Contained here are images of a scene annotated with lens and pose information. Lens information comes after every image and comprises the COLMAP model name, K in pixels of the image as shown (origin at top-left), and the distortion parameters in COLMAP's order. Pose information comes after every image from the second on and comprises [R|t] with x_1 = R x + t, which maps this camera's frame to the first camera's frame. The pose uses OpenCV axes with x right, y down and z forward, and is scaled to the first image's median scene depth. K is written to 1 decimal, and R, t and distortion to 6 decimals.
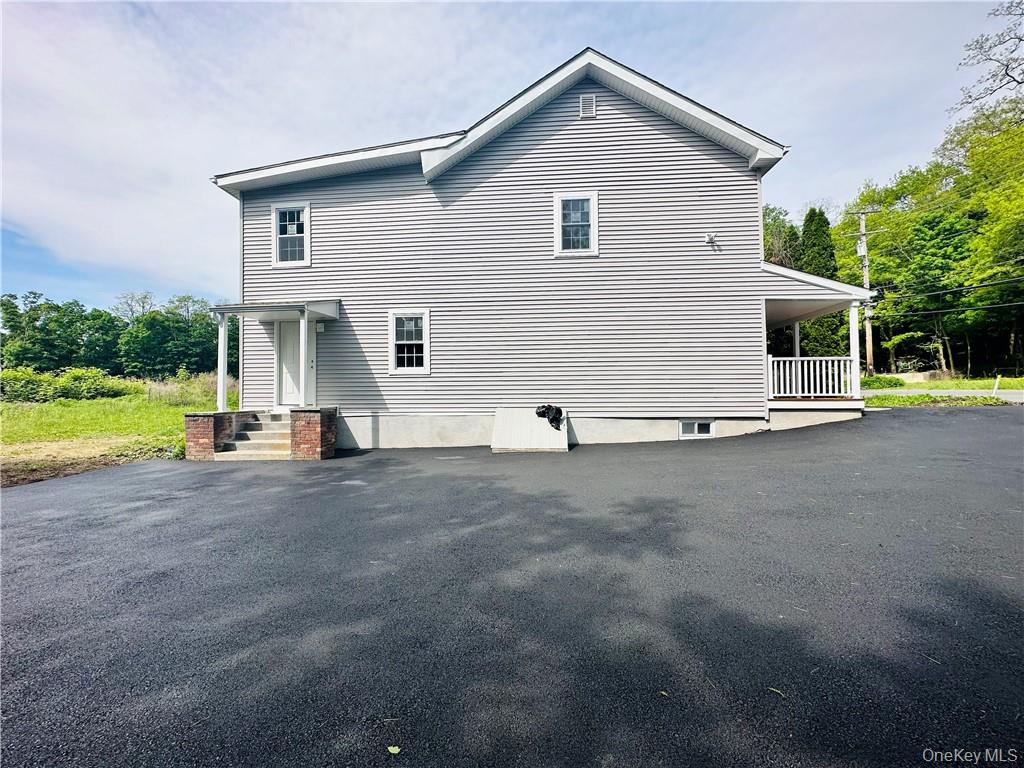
lens RADIAL K [[408.0, 0, 511.4], [0, 408.0, 389.9], [0, 0, 1]] dist [-0.003552, 0.000836]
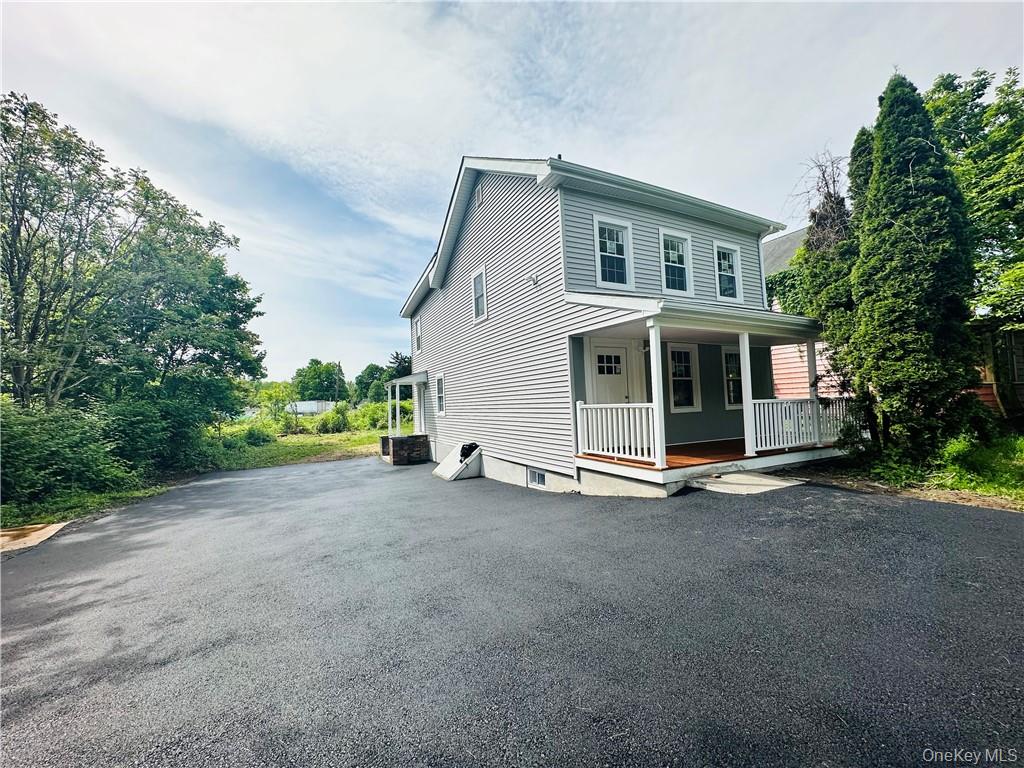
lens RADIAL K [[408.0, 0, 508.7], [0, 408.0, 383.4], [0, 0, 1]] dist [-0.003552, 0.000836]
pose [[0.515212, -0.054346, -0.855338, 1.263199], [0.051884, 0.998135, -0.032166, -0.102154], [0.855491, -0.027806, 0.517070, 0.449504]]
